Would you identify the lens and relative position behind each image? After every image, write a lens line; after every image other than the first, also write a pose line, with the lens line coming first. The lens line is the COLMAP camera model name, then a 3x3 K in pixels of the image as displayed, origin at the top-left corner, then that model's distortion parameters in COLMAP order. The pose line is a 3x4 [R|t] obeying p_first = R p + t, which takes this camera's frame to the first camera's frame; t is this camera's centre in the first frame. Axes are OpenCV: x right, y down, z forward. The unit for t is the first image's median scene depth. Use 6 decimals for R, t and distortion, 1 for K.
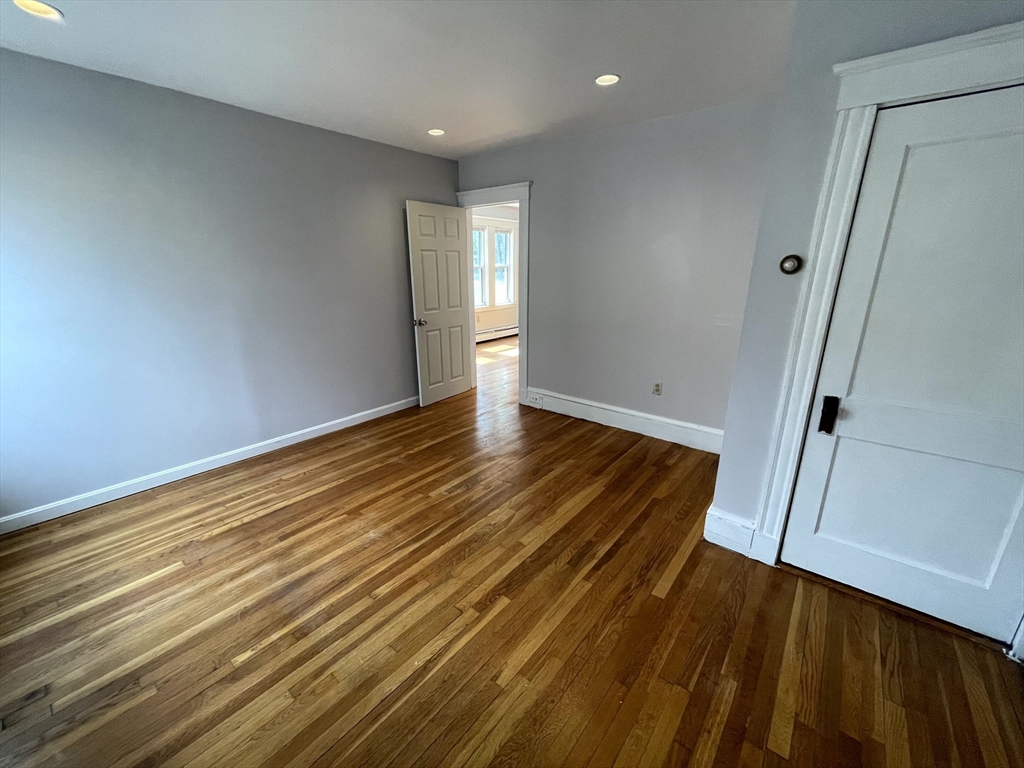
lens RADIAL K [[412.3, 0, 503.3], [0, 412.3, 386.1], [0, 0, 1]] dist [-0.007519, -0.000344]
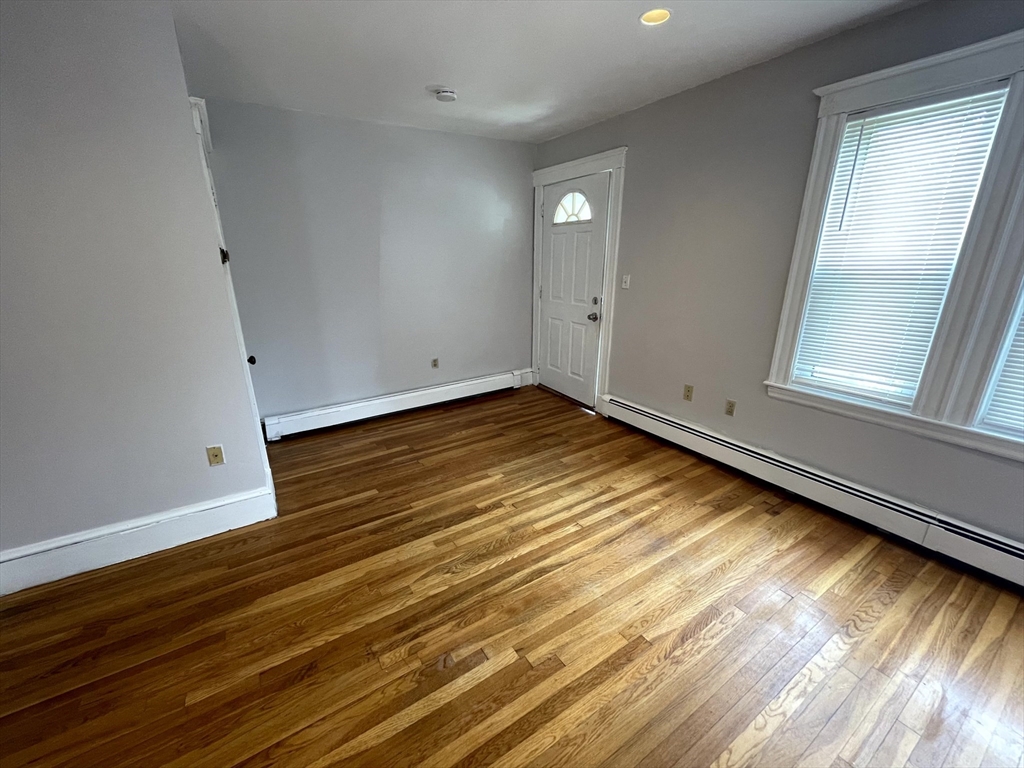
lens RADIAL K [[412.3, 0, 503.3], [0, 412.3, 386.1], [0, 0, 1]] dist [-0.007519, -0.000344]
pose [[-0.950102, -0.083831, 0.300463, -0.386779], [0.098313, 0.833650, 0.543472, -0.460240], [-0.296041, 0.545894, -0.783811, 1.595084]]
